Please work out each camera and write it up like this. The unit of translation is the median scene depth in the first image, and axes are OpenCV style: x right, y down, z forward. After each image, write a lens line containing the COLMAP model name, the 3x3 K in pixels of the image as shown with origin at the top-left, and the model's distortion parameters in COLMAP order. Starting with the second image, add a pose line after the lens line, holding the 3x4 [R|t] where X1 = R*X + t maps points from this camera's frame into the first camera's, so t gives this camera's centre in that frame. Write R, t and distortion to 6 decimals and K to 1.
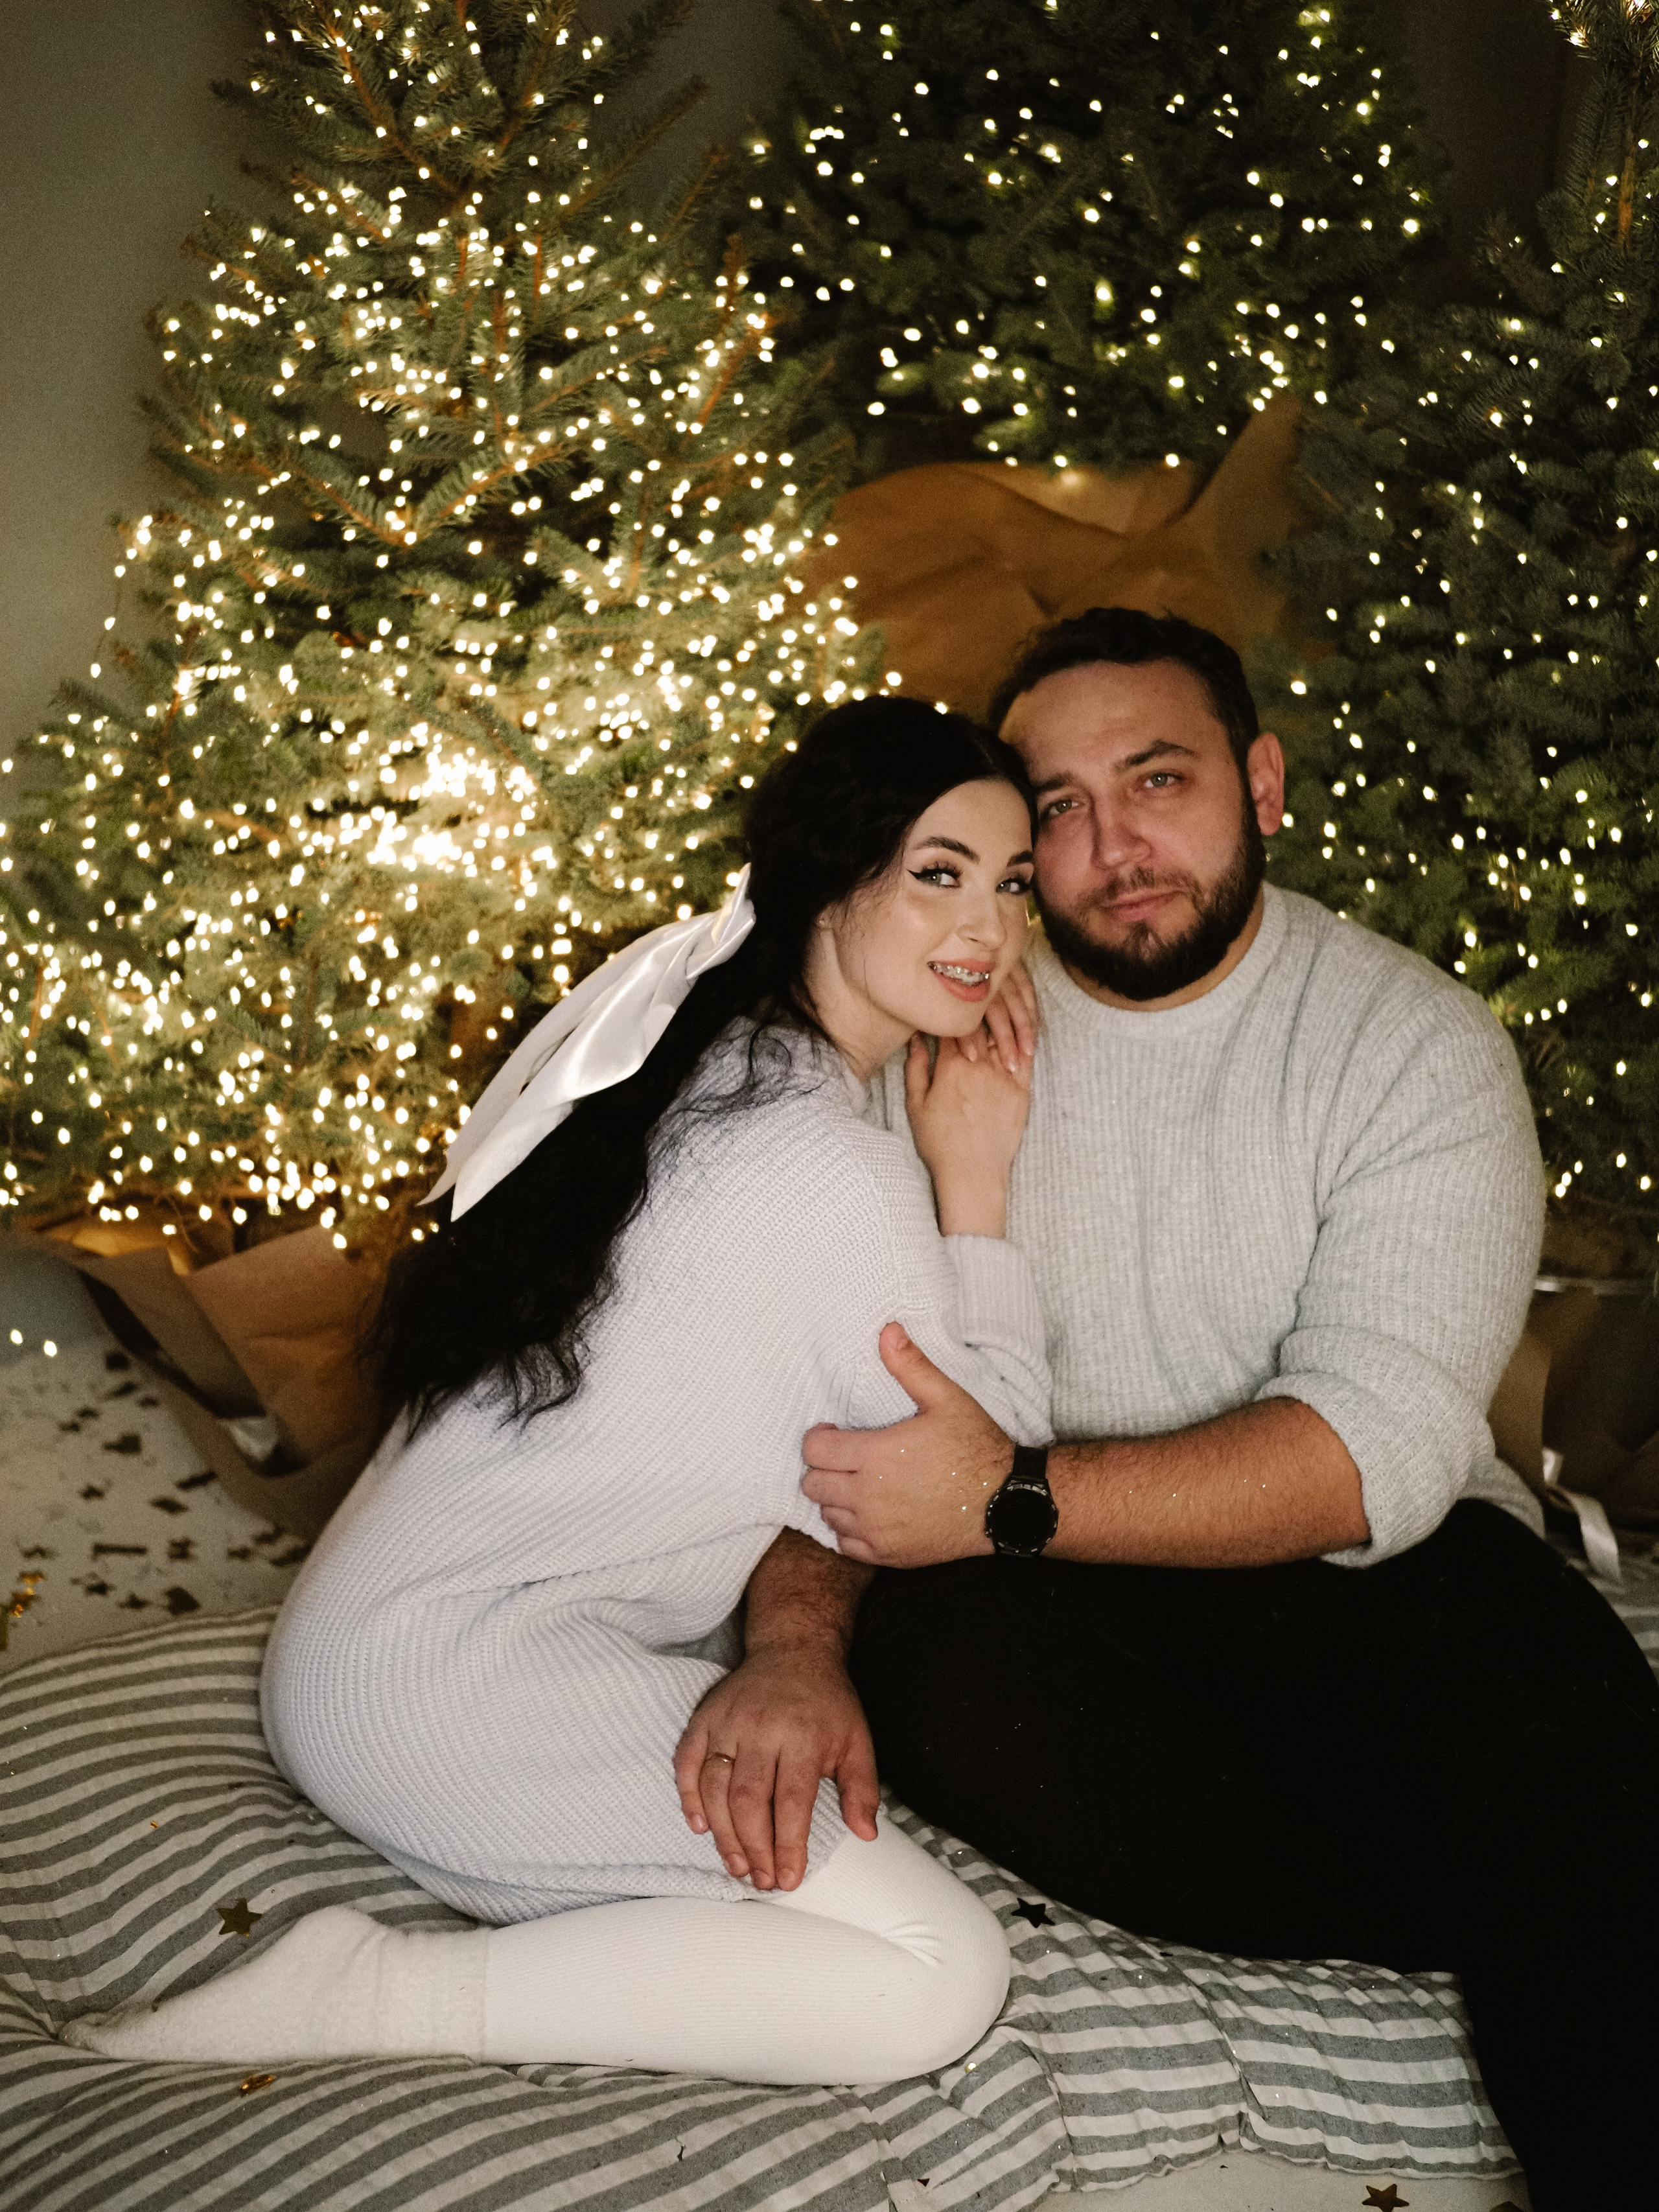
lens RADIAL K [[3222.4, 0, 827.4], [0, 3222.4, 1108.2], [0, 0, 1]] dist [0.029880, 0.000000]
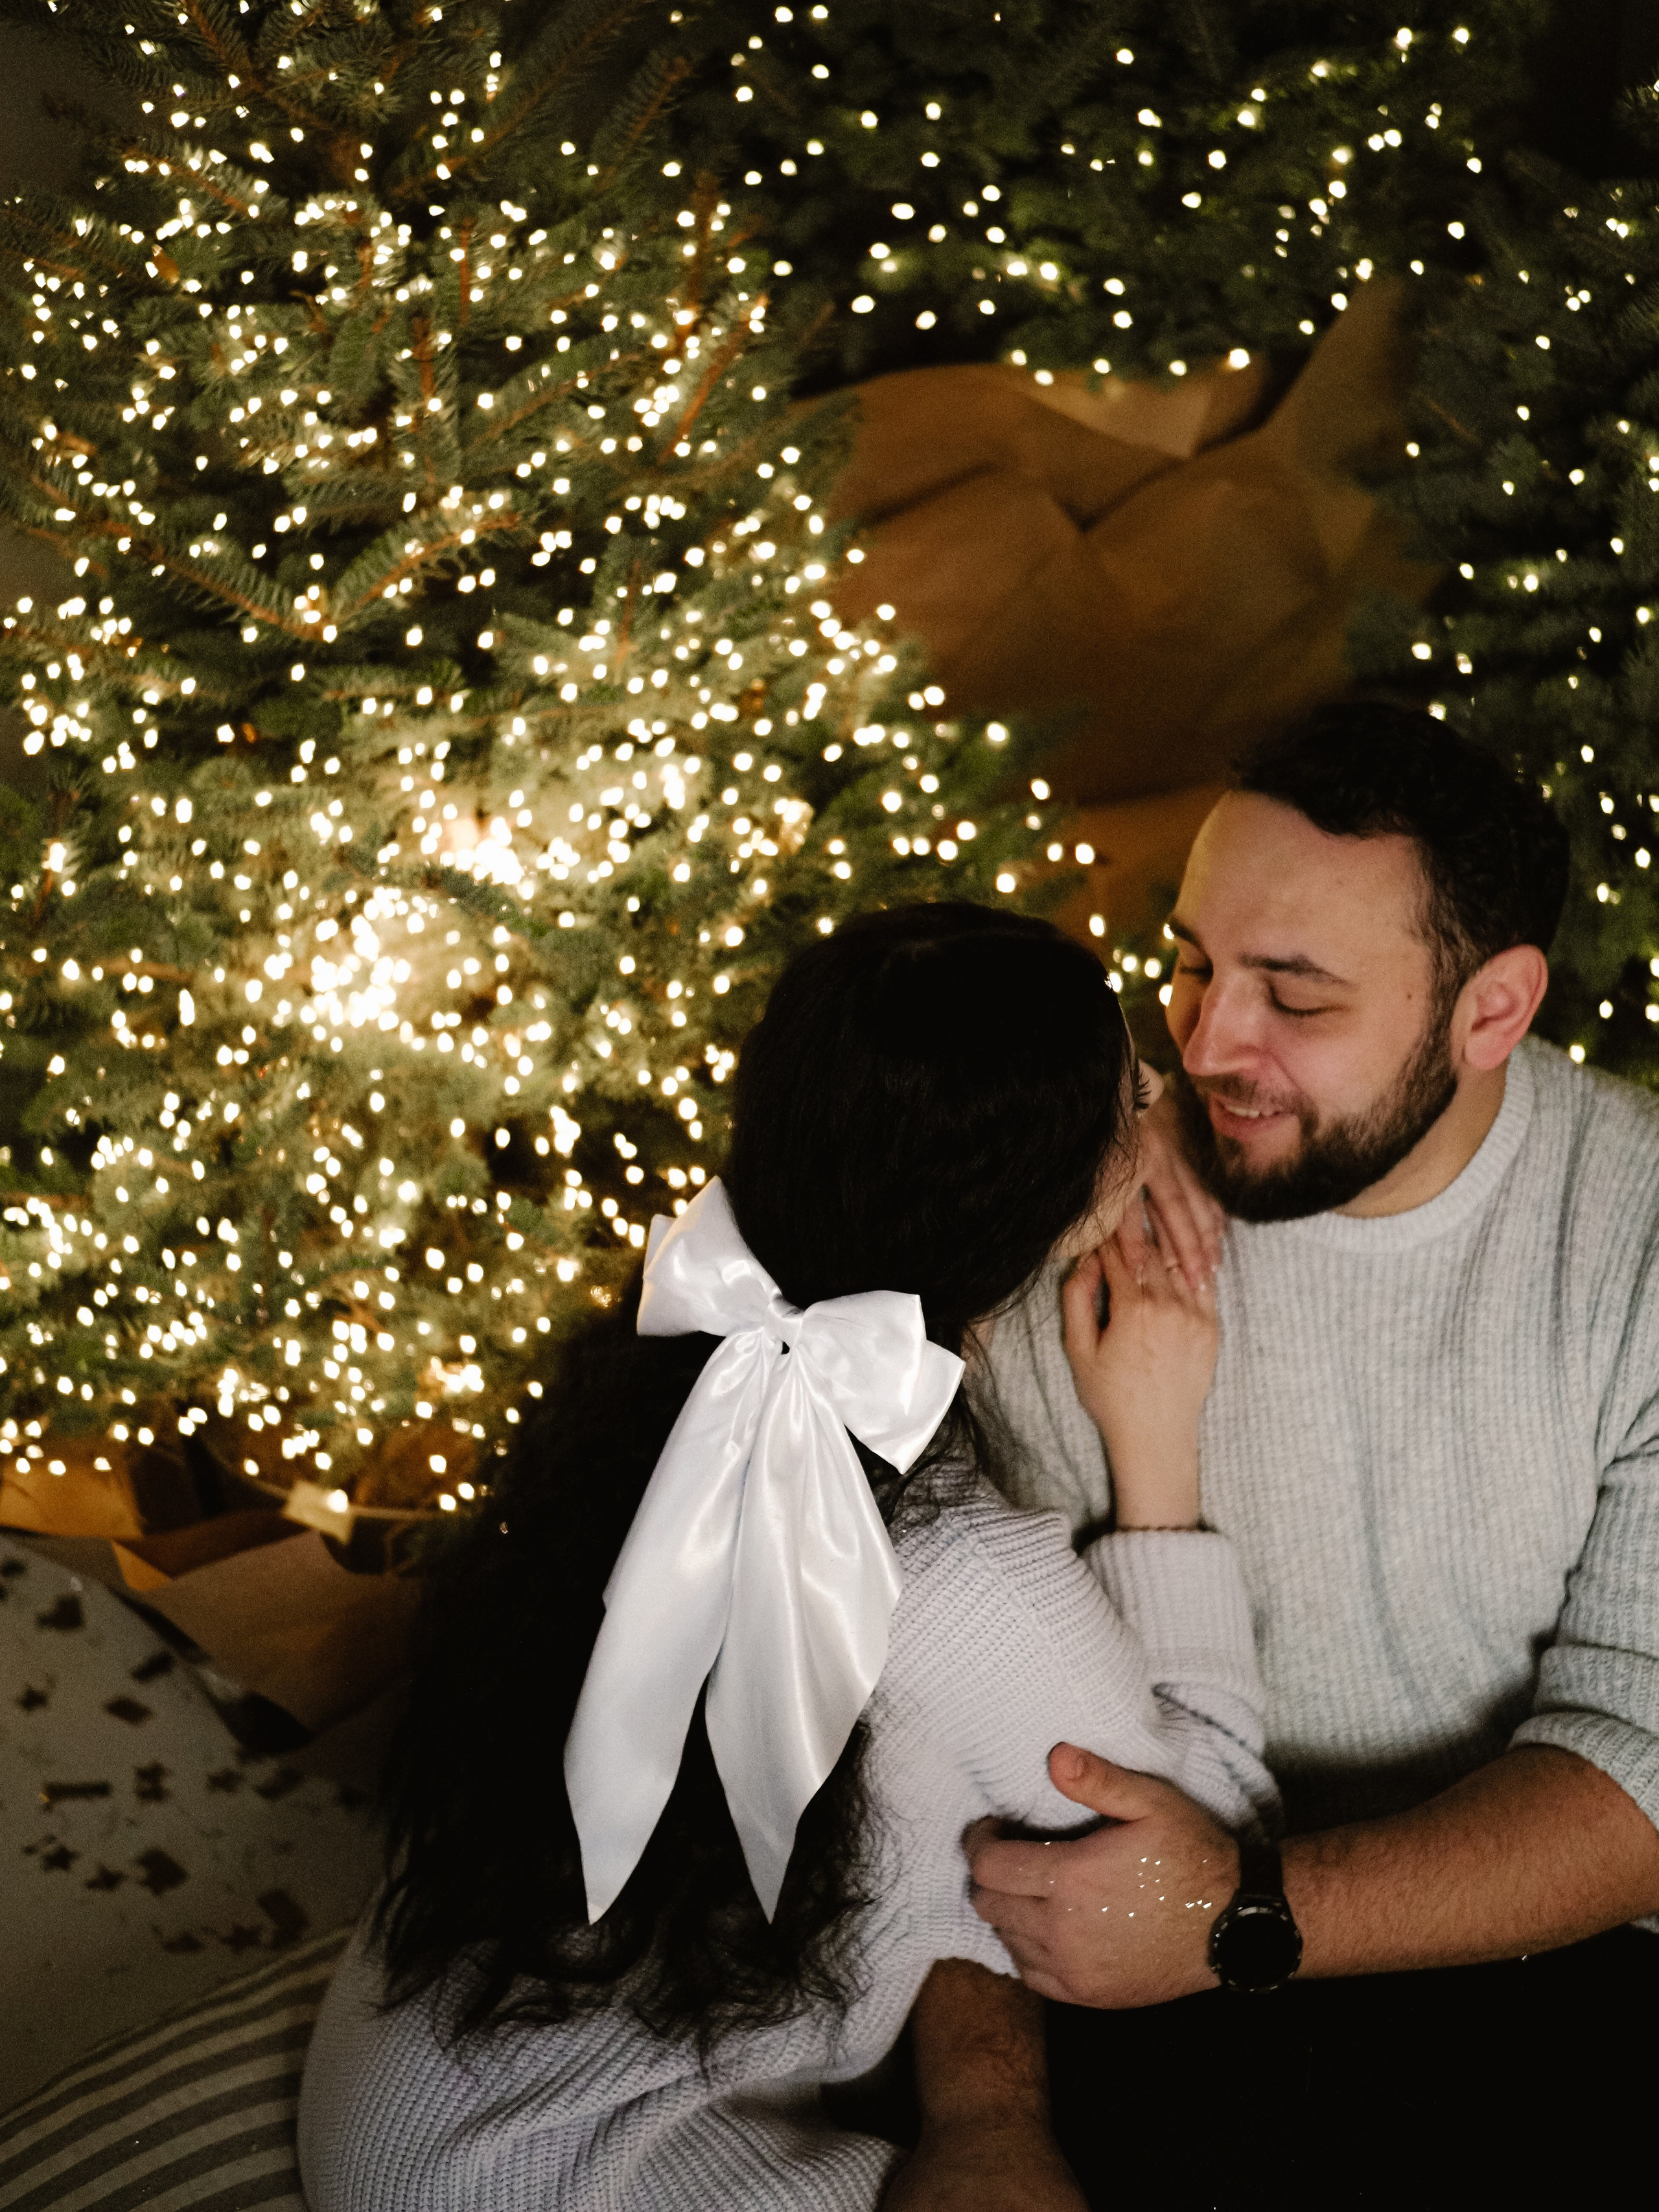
lens RADIAL K [[3222.4, 0, 857.5], [0, 3222.4, 1089.0], [0, 0, 1]] dist [0.029880, 0.000000]
pose [[0.995436, -0.081764, 0.049203, -0.050037], [0.073390, 0.985509, 0.152923, -0.176329], [-0.060993, -0.148614, 0.987012, 0.212502]]
